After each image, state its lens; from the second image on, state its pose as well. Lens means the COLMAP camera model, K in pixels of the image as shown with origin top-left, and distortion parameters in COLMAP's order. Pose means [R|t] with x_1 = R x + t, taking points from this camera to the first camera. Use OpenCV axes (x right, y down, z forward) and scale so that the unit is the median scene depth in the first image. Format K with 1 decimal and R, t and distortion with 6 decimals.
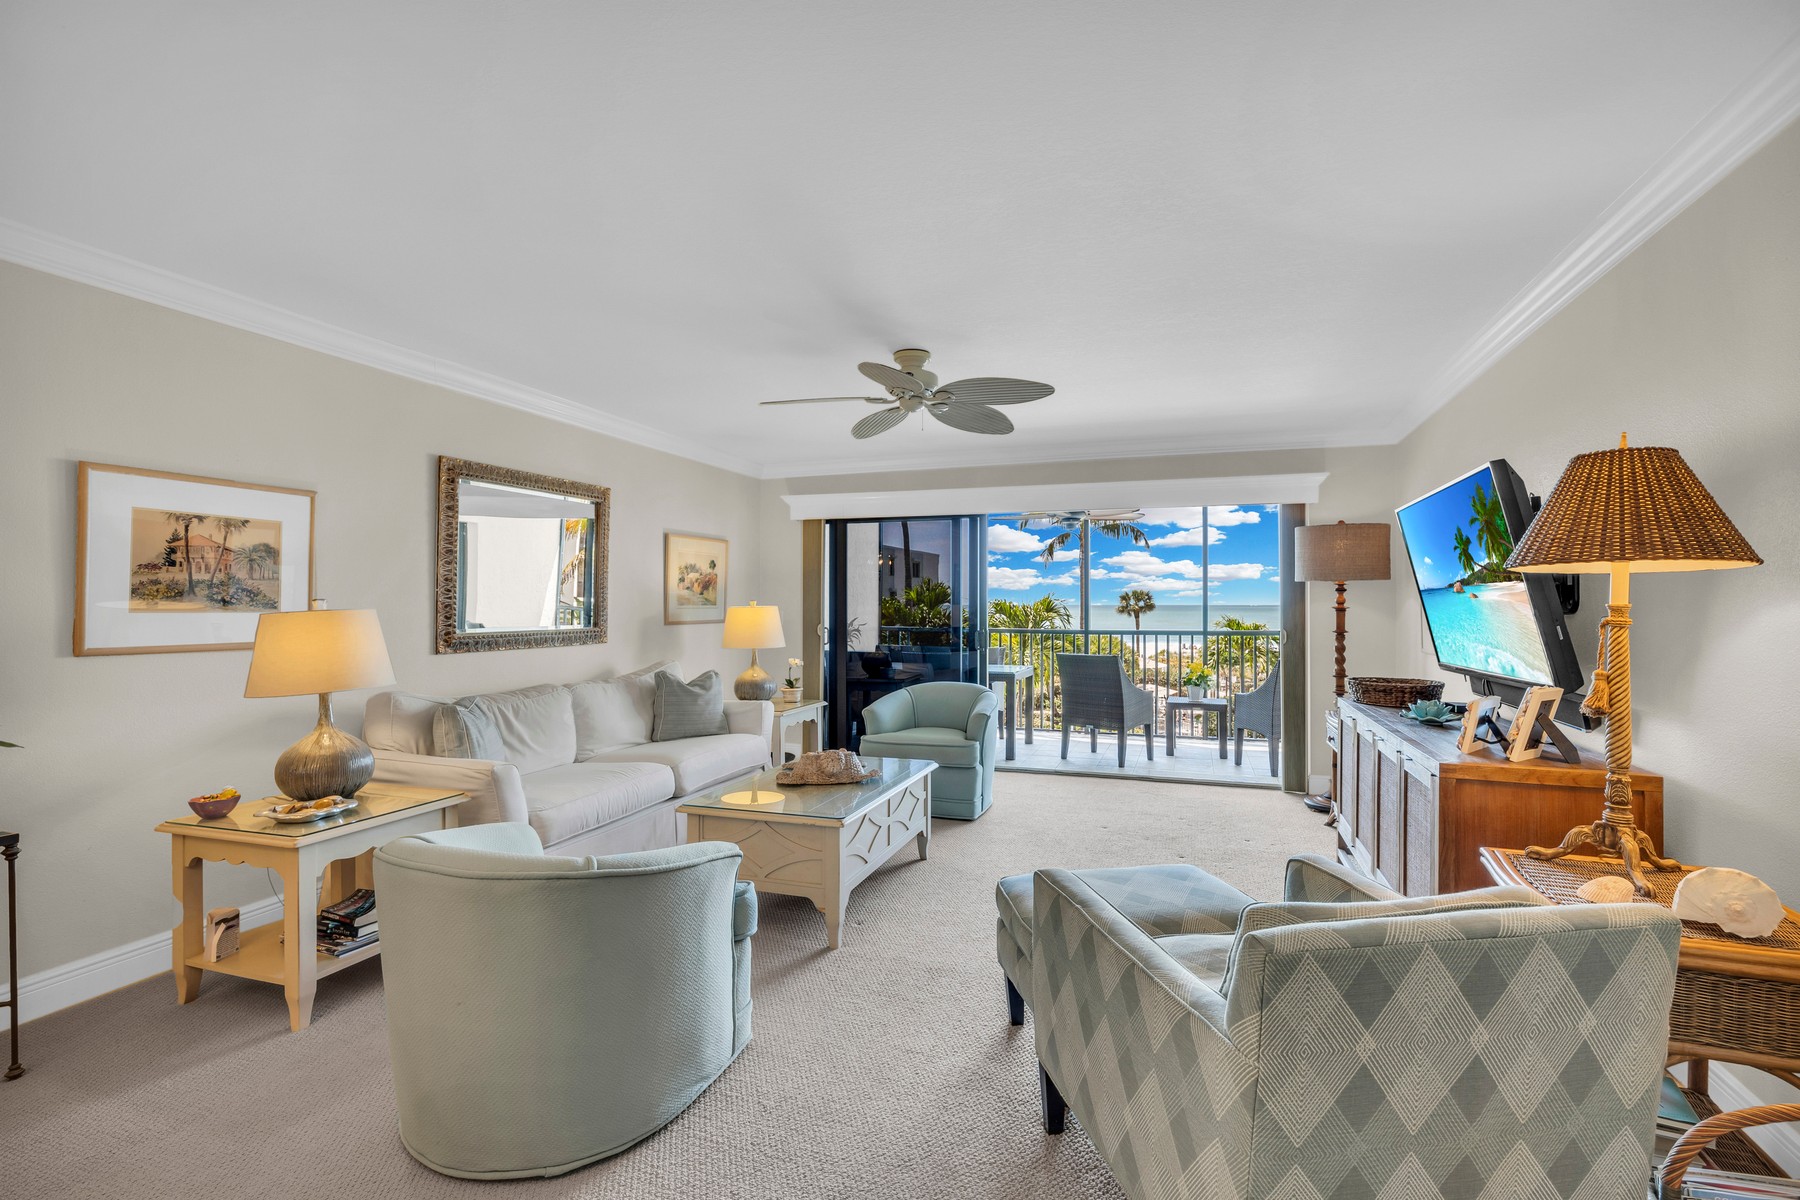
lens RADIAL K [[826.6, 0, 900.0], [0, 826.6, 600.0], [0, 0, 1]] dist [-0.000697, -0.000088]
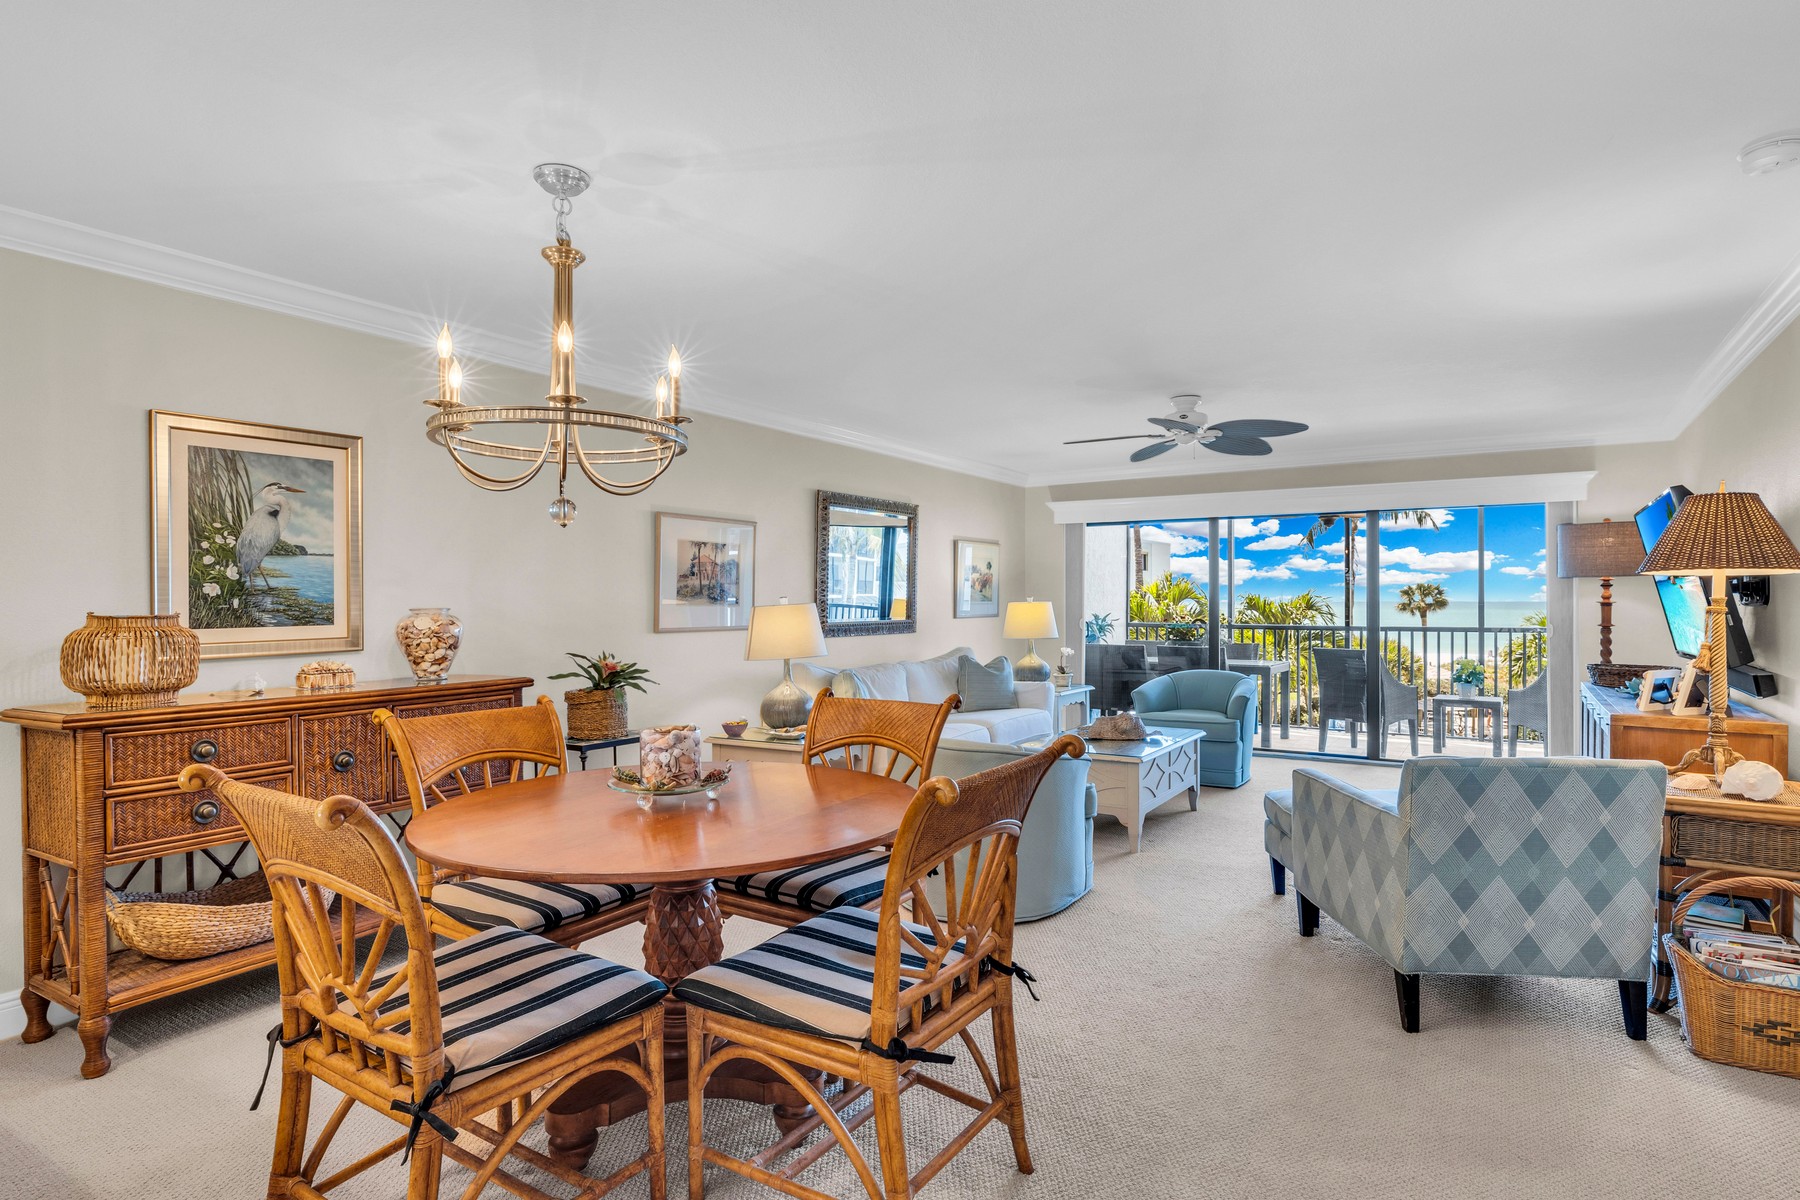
lens RADIAL K [[927.8, 0, 900.0], [0, 927.8, 600.0], [0, 0, 1]] dist [-0.000893, 0.000165]
pose [[0.972180, -0.002181, -0.234226, -0.073300], [0.003048, 0.999990, 0.003340, -0.000249], [0.234217, -0.003961, 0.972176, -0.433463]]
